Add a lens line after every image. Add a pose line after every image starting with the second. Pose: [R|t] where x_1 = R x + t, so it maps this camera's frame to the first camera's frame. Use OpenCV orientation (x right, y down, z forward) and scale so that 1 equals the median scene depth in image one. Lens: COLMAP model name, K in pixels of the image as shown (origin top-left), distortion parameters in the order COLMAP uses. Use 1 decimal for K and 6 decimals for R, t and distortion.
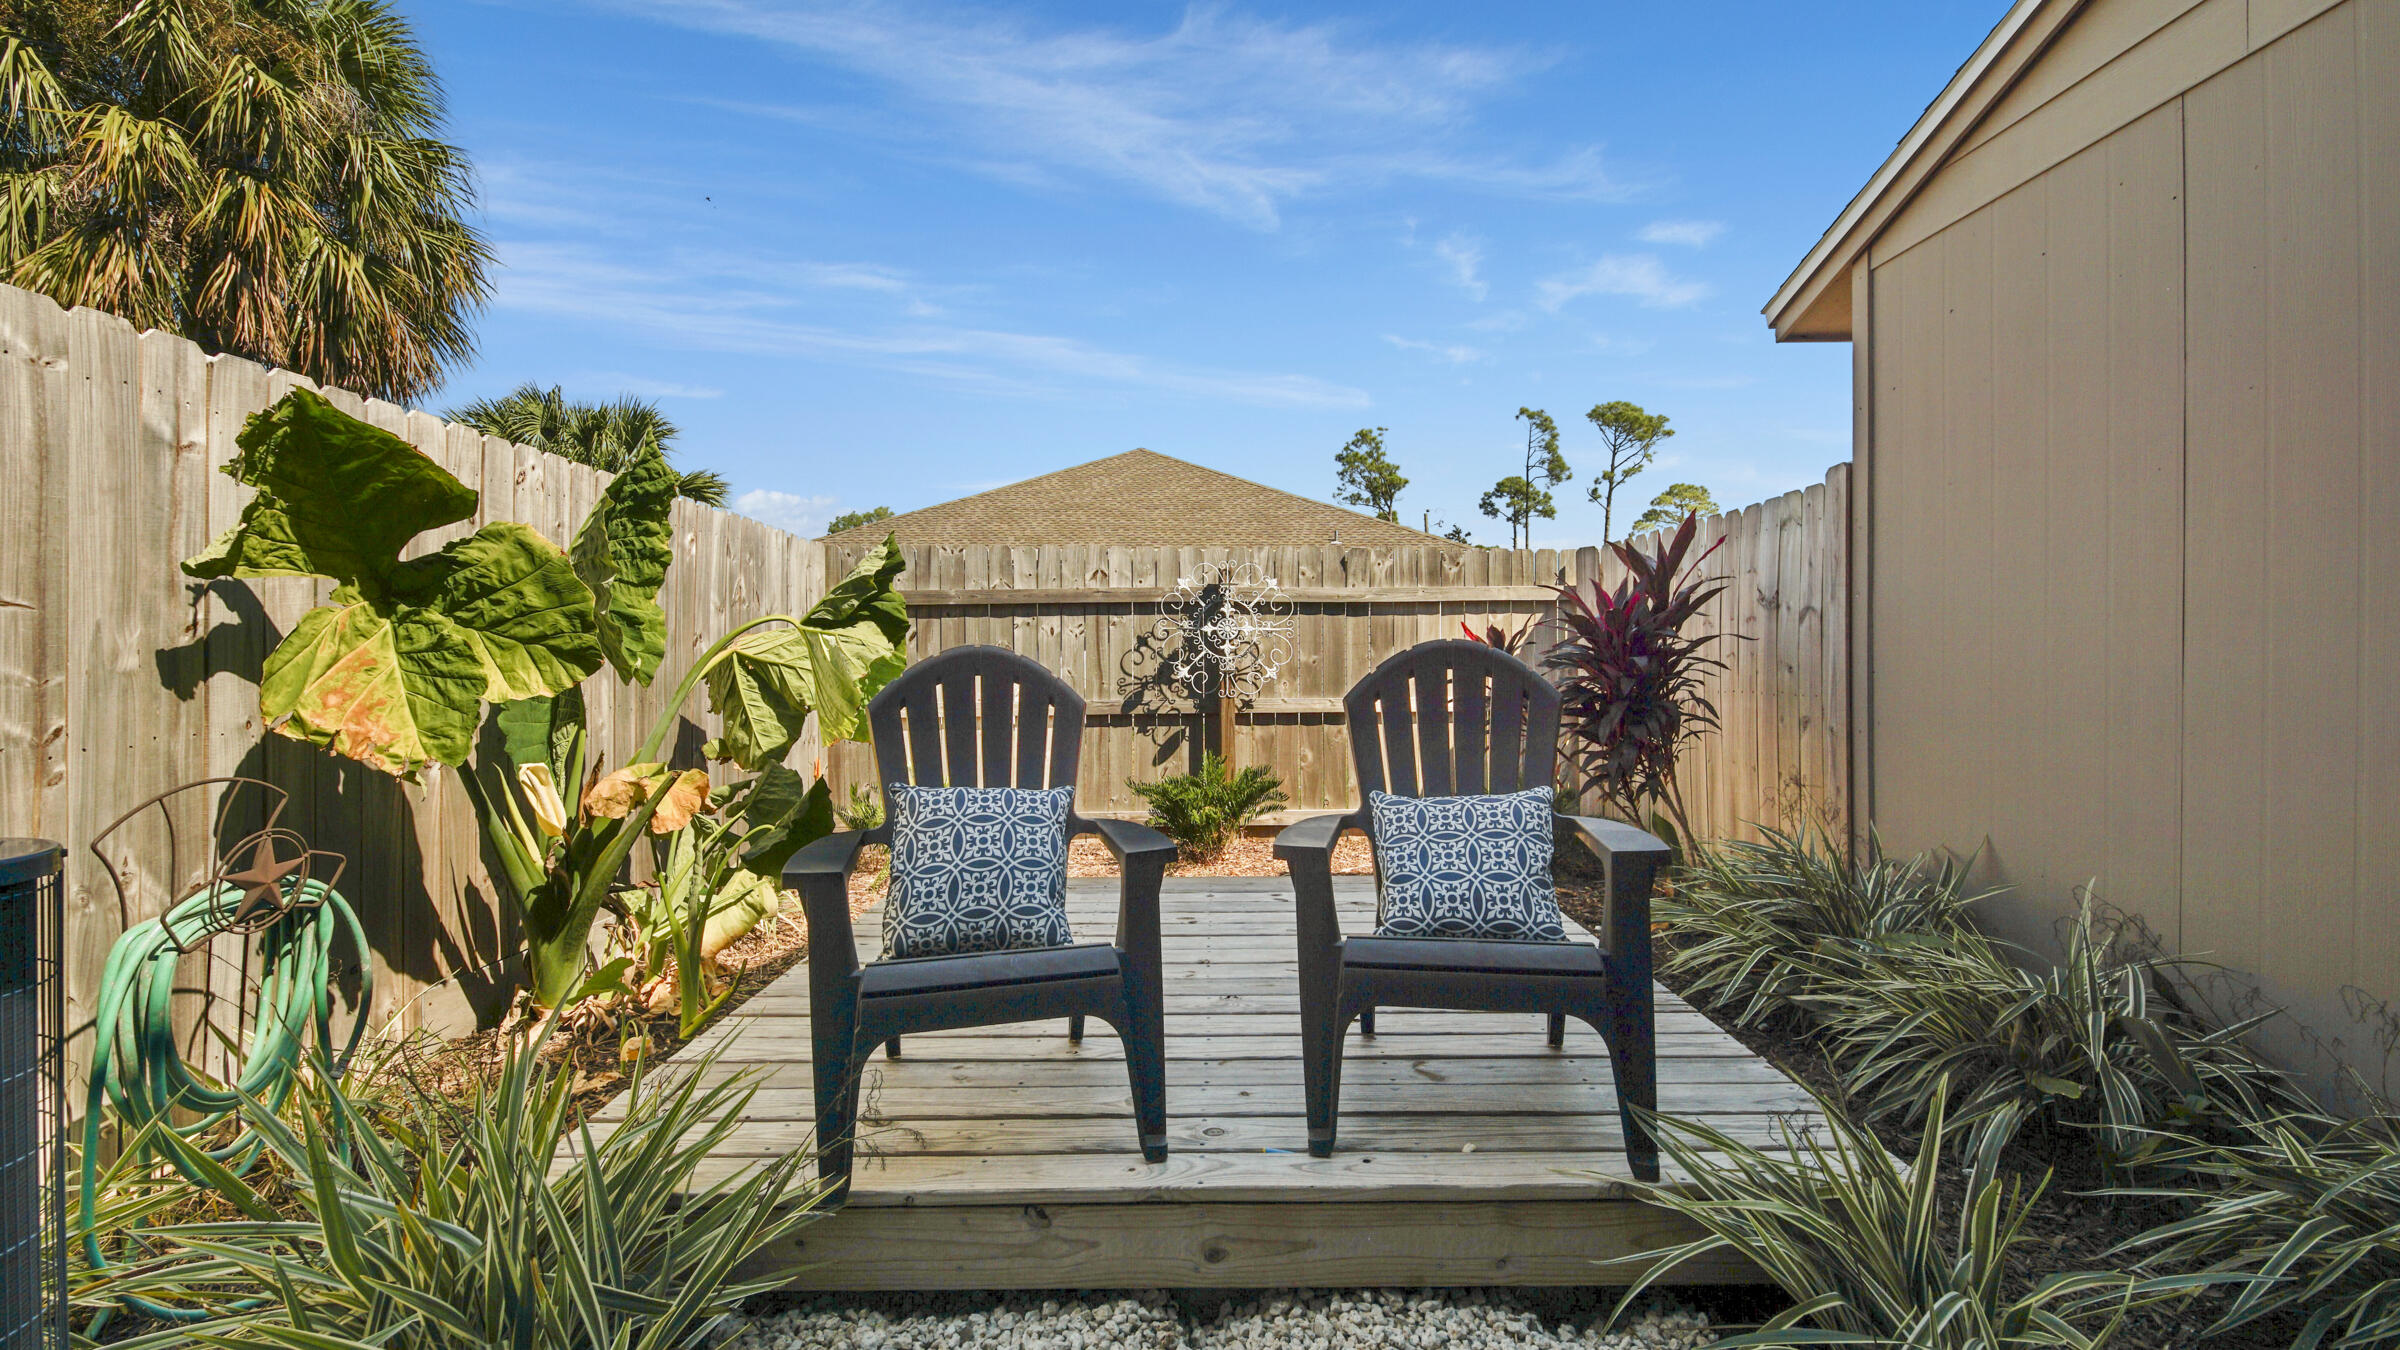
lens RADIAL K [[1048.3, 0, 1219.3], [0, 1048.3, 663.4], [0, 0, 1]] dist [0.018242, -0.004272]
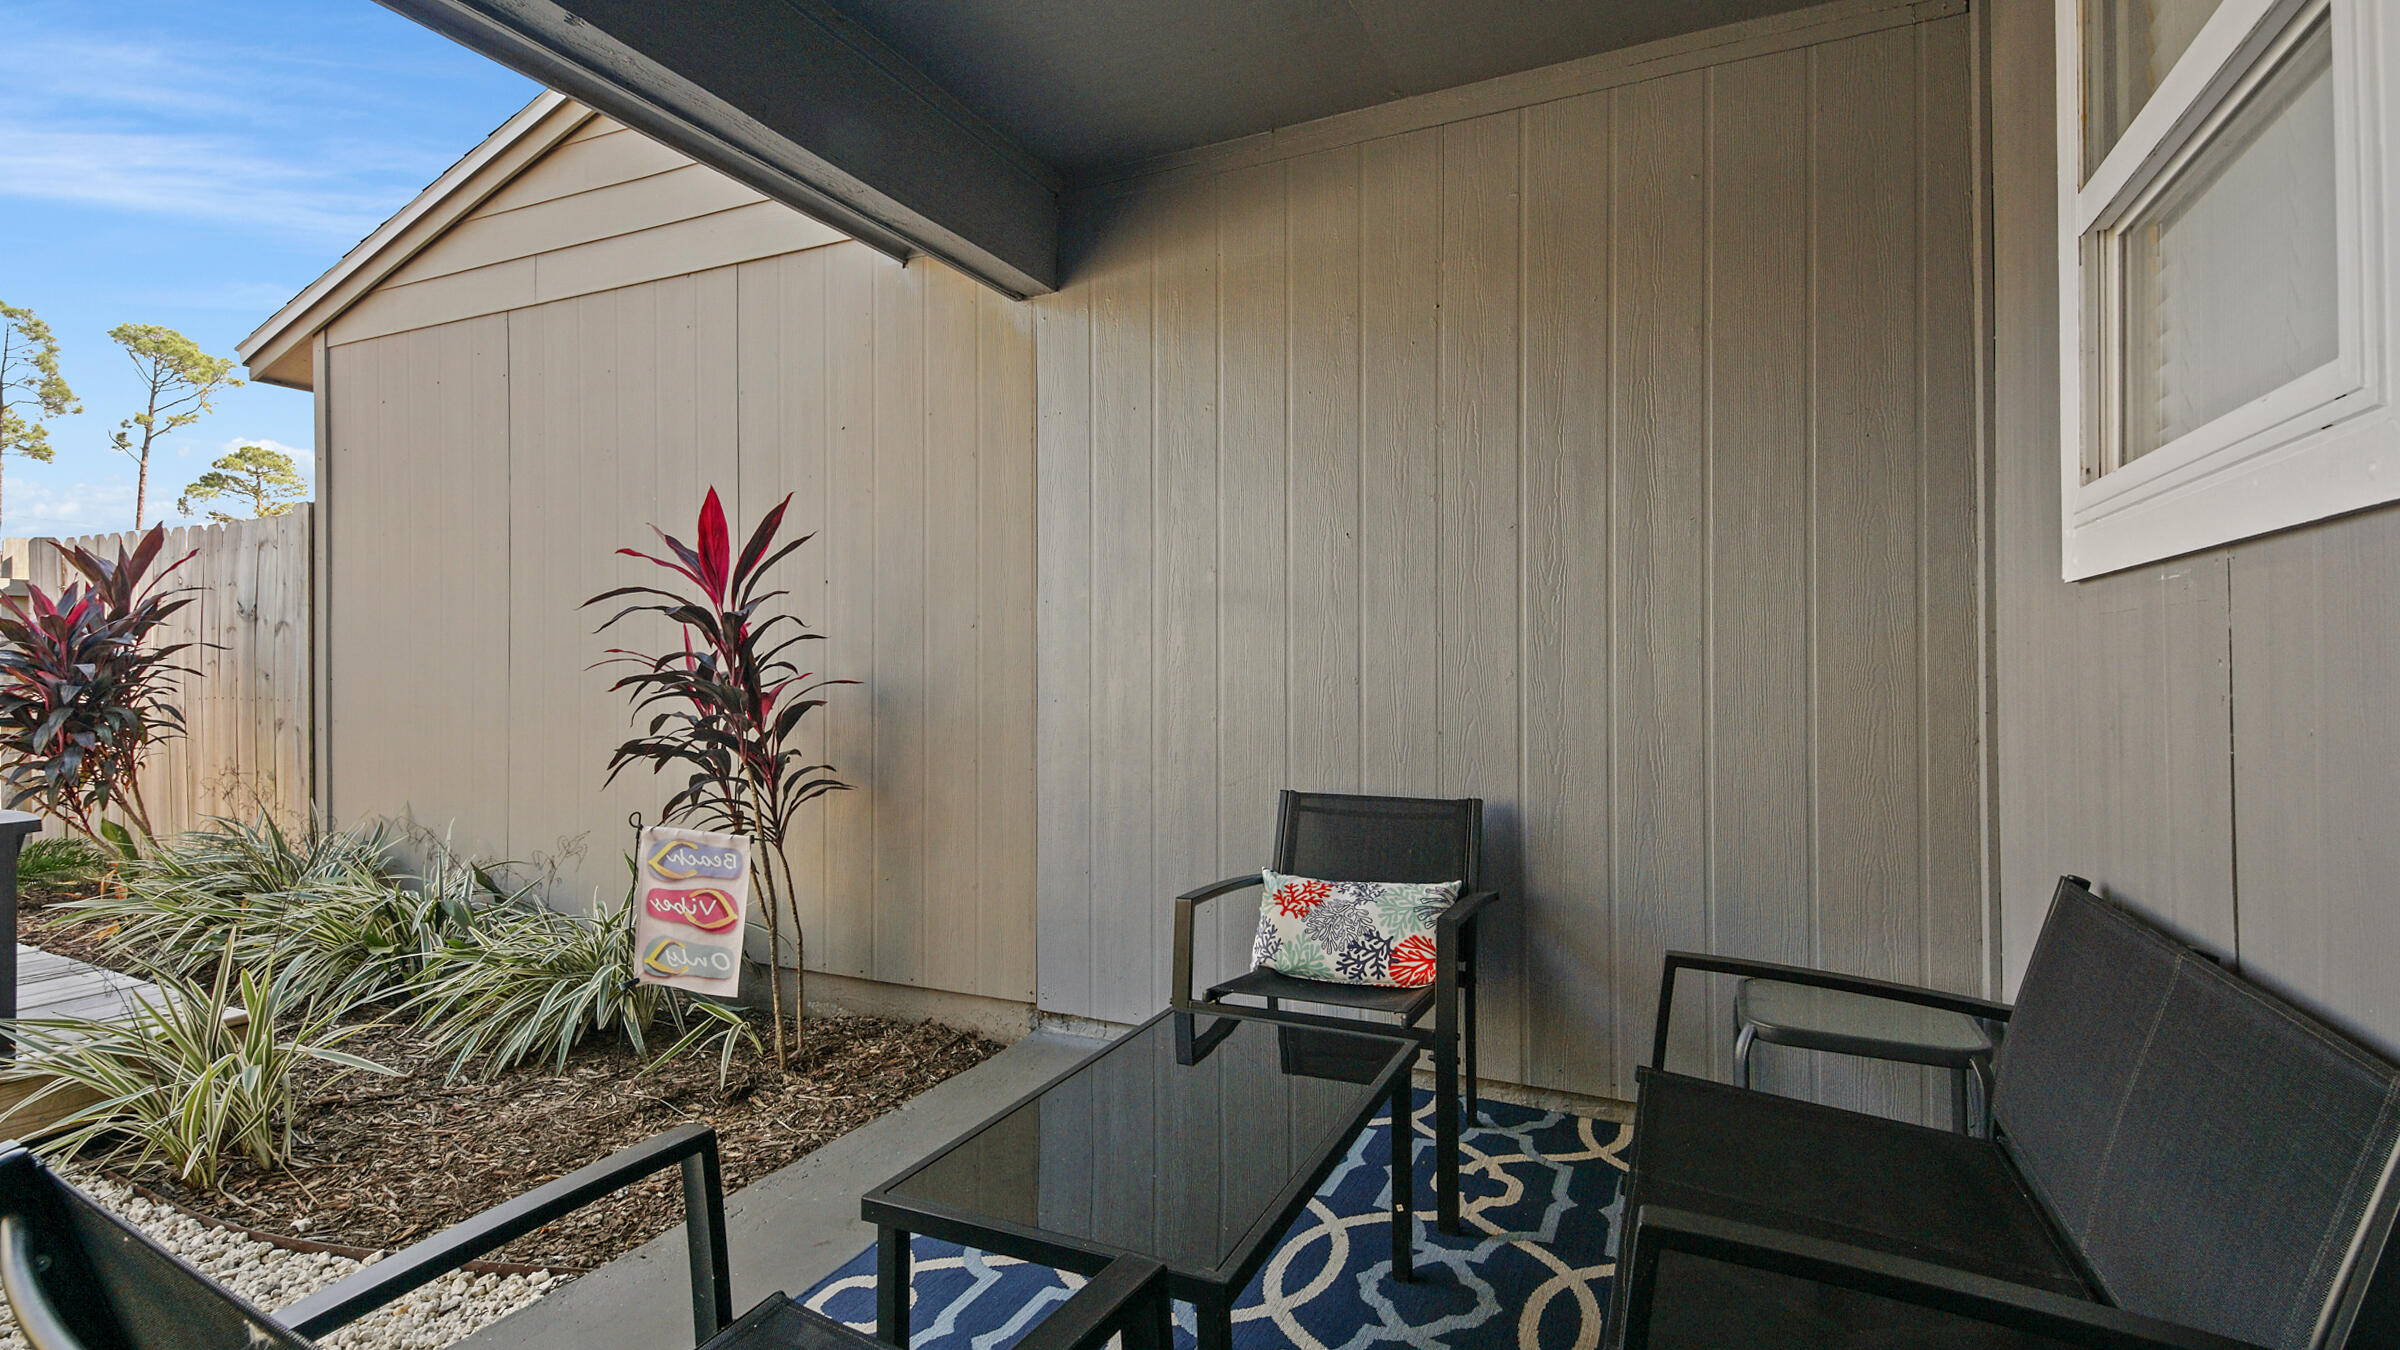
lens RADIAL K [[1136.9, 0, 1194.3], [0, 1136.9, 674.1], [0, 0, 1]] dist [0.008816, -0.008340]
pose [[0.461452, 0.003403, 0.887159, -0.071670], [-0.007920, 0.999969, 0.000284, -0.005054], [-0.887130, -0.007157, 0.461464, -0.425334]]
